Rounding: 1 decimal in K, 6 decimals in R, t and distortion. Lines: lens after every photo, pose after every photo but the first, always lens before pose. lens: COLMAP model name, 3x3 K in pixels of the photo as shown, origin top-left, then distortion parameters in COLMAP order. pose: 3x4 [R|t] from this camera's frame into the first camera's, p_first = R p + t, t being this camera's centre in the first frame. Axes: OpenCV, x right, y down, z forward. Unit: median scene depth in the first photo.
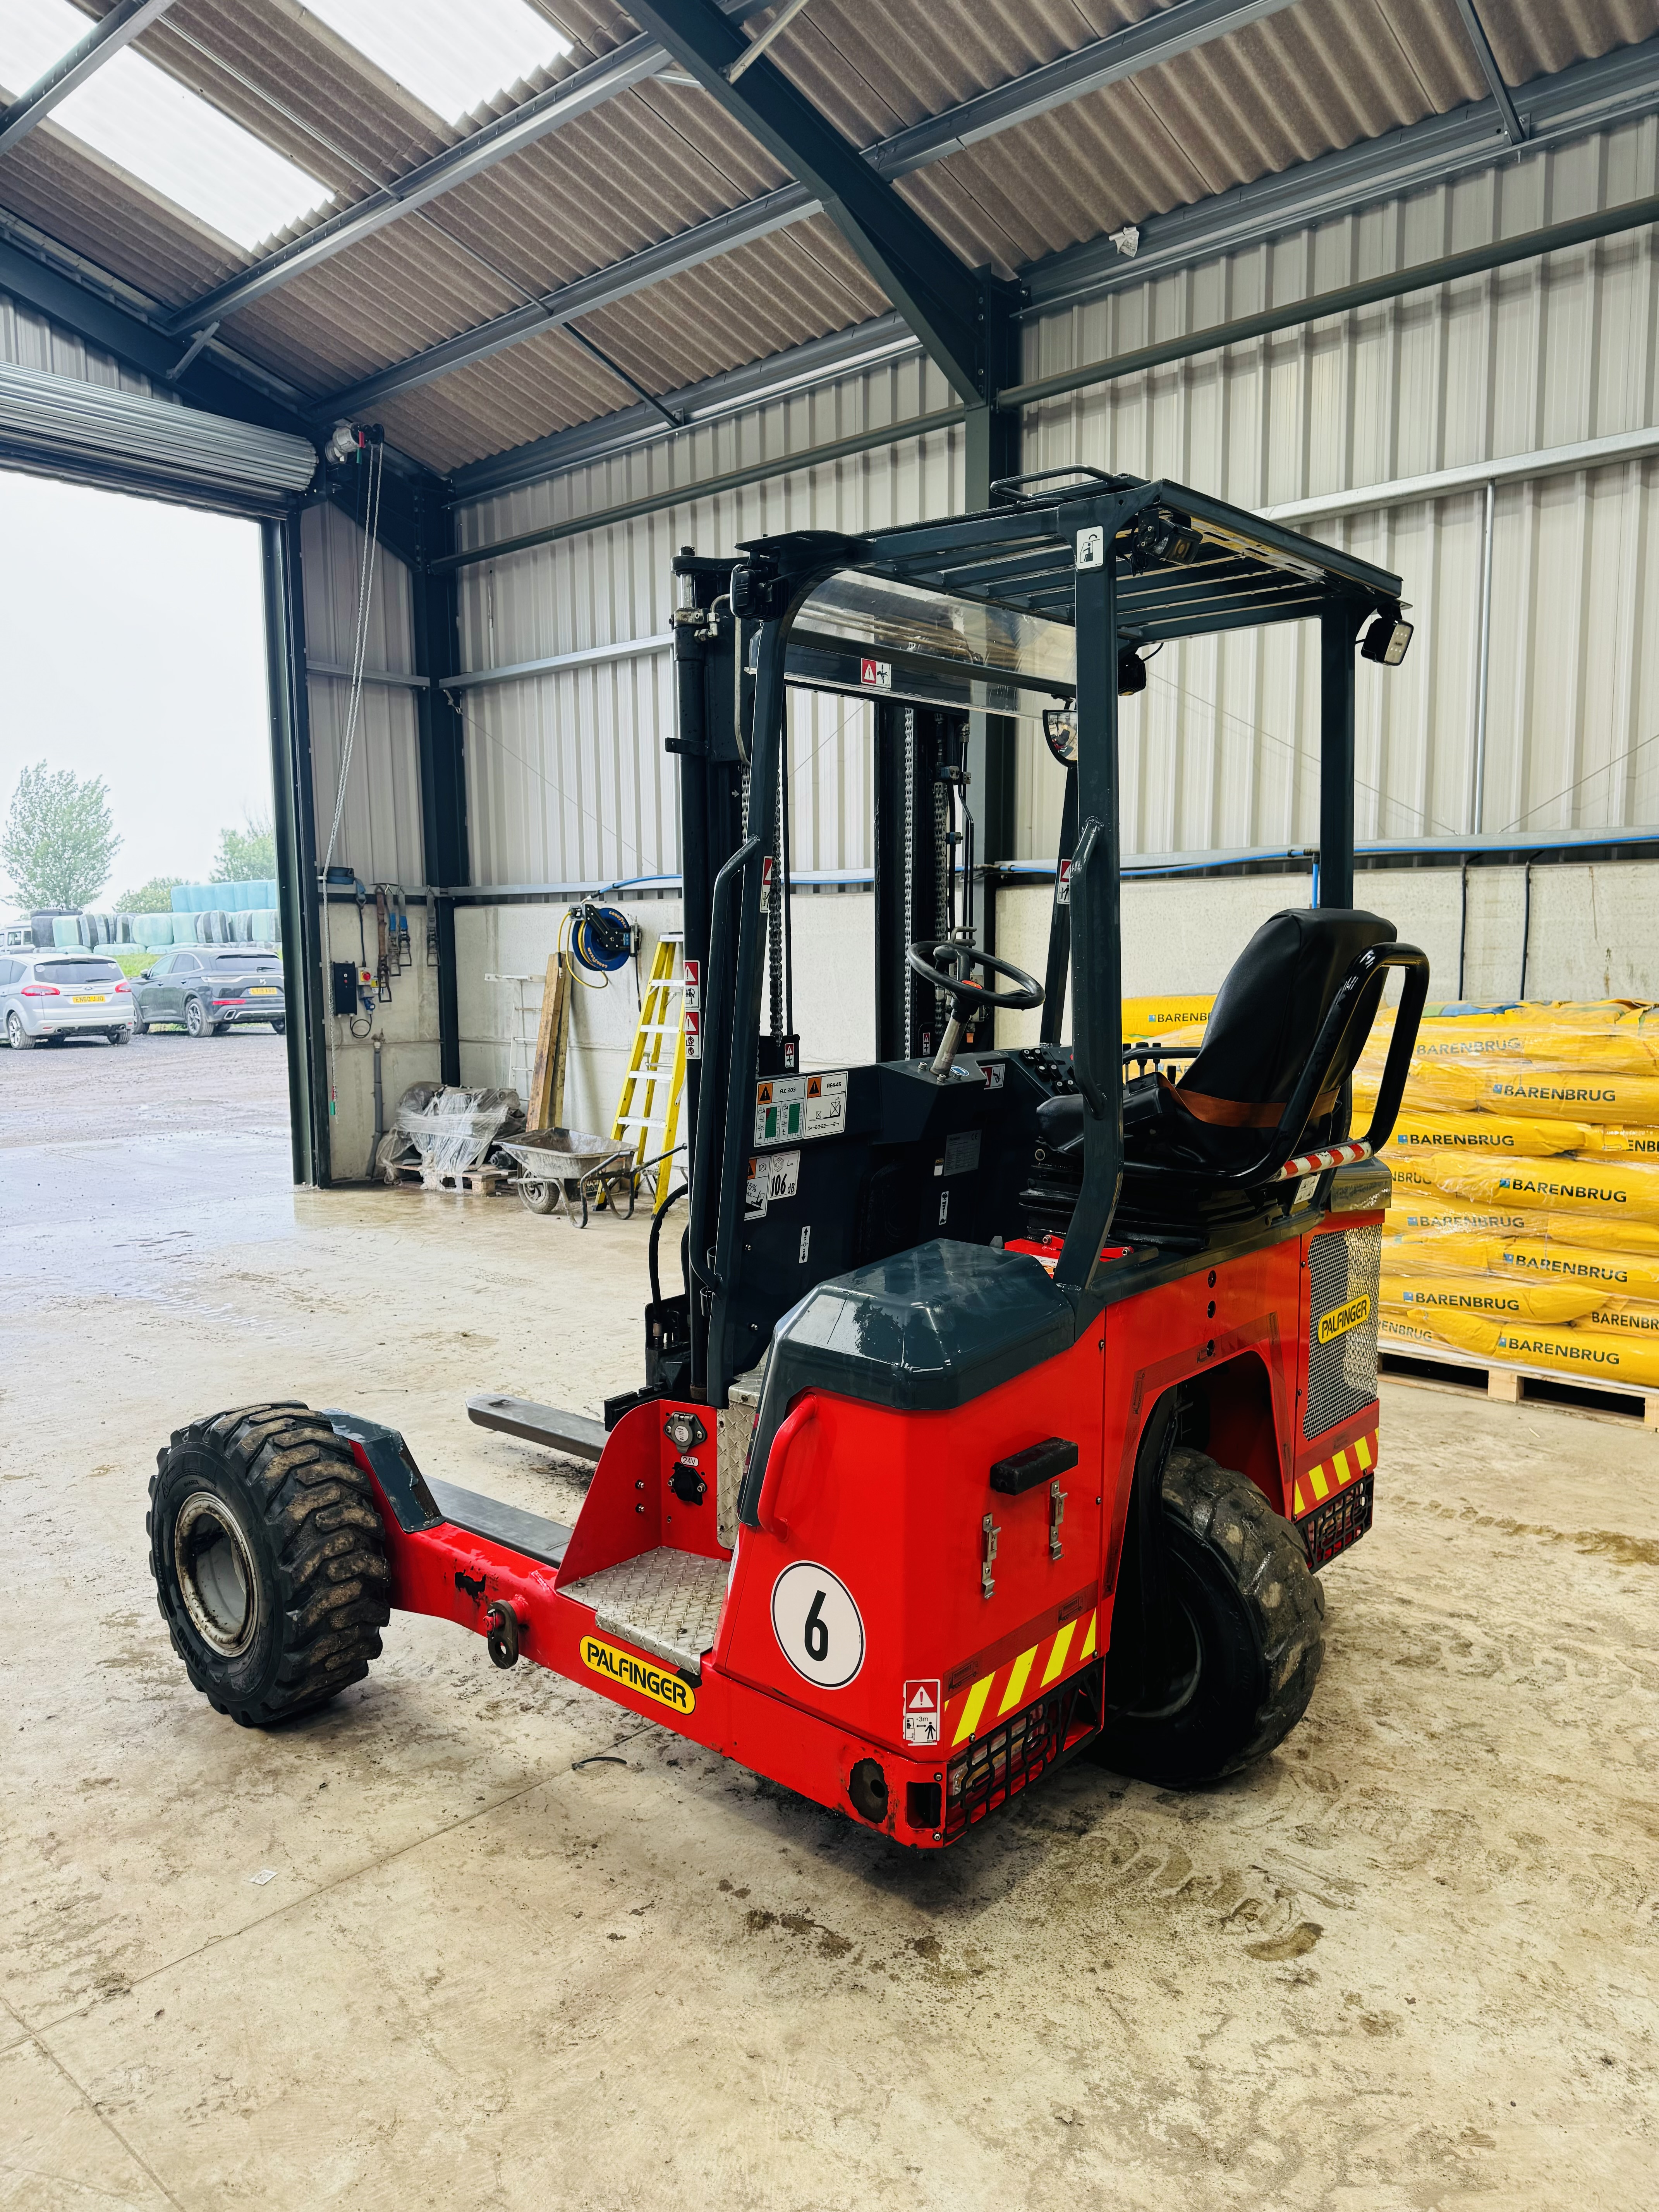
lens RADIAL K [[1576.5, 0, 829.5], [0, 1576.5, 1106.0], [0, 0, 1]] dist [0.025592, -0.008127]
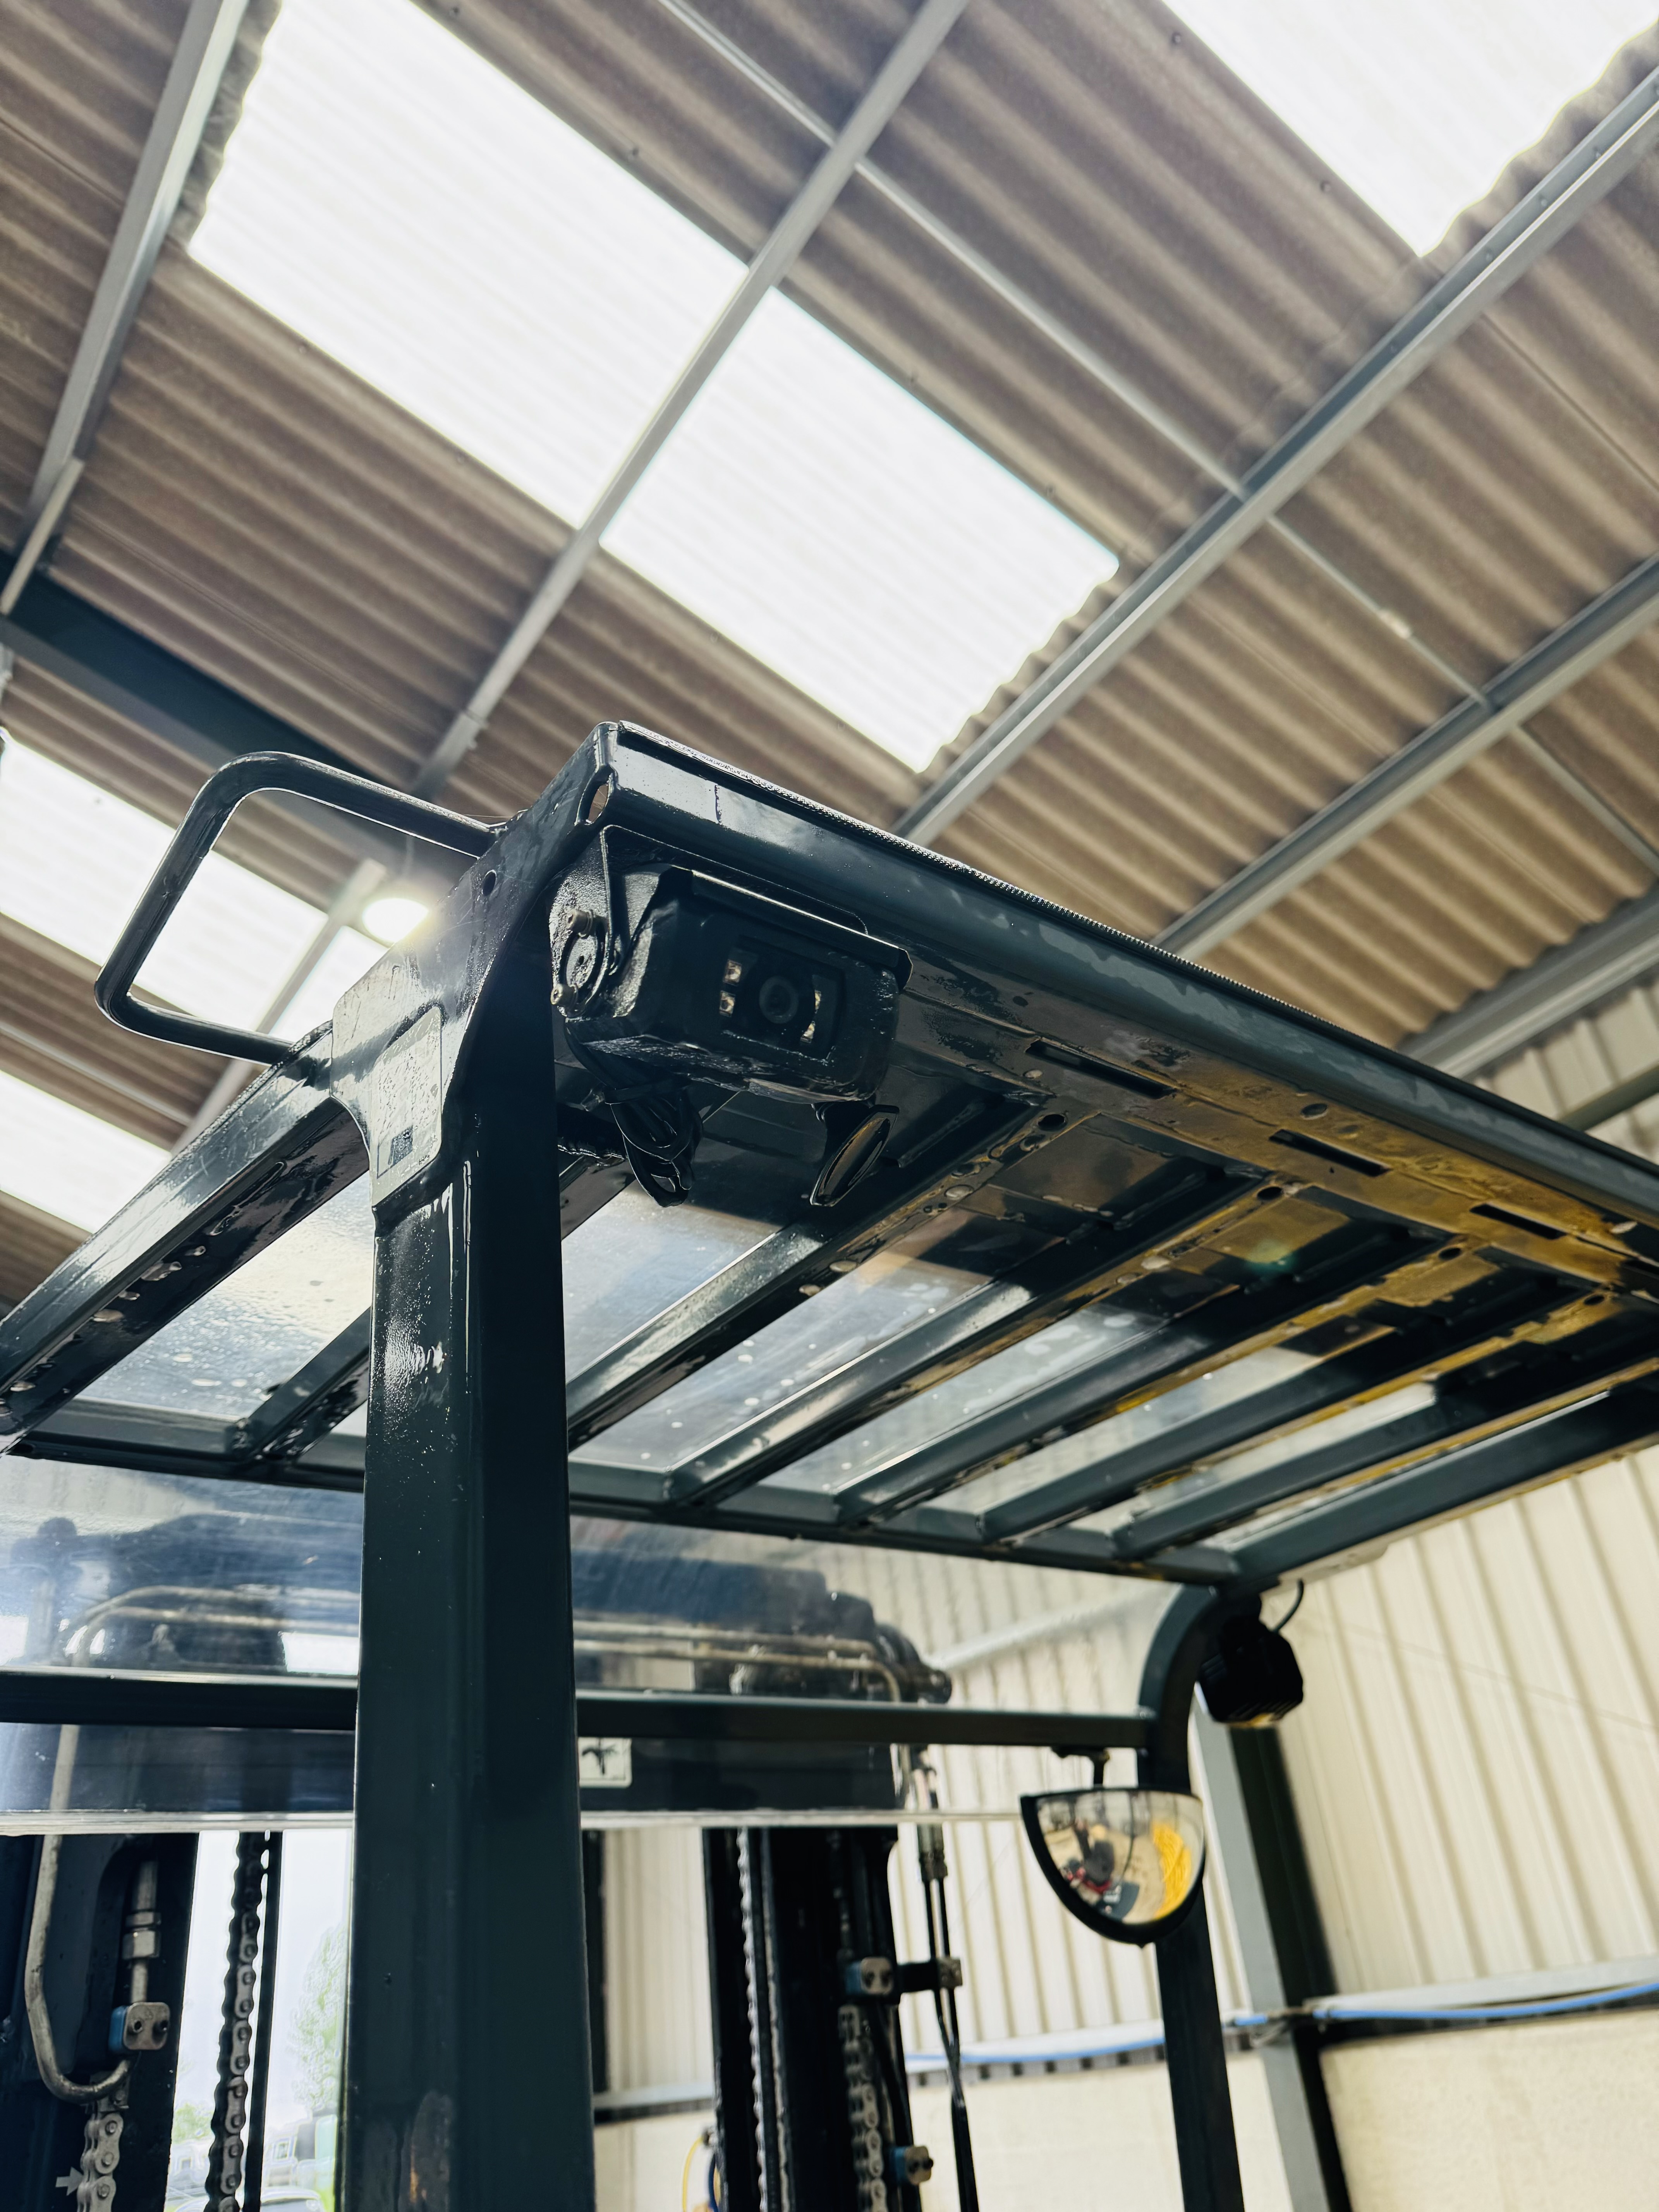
lens RADIAL K [[1576.5, 0, 829.5], [0, 1576.5, 1106.0], [0, 0, 1]] dist [0.025592, -0.008127]
pose [[0.971814, -0.188726, -0.141278, 0.195431], [0.066335, 0.793973, -0.604323, -0.172391], [0.226222, 0.577918, 0.784114, 0.660135]]
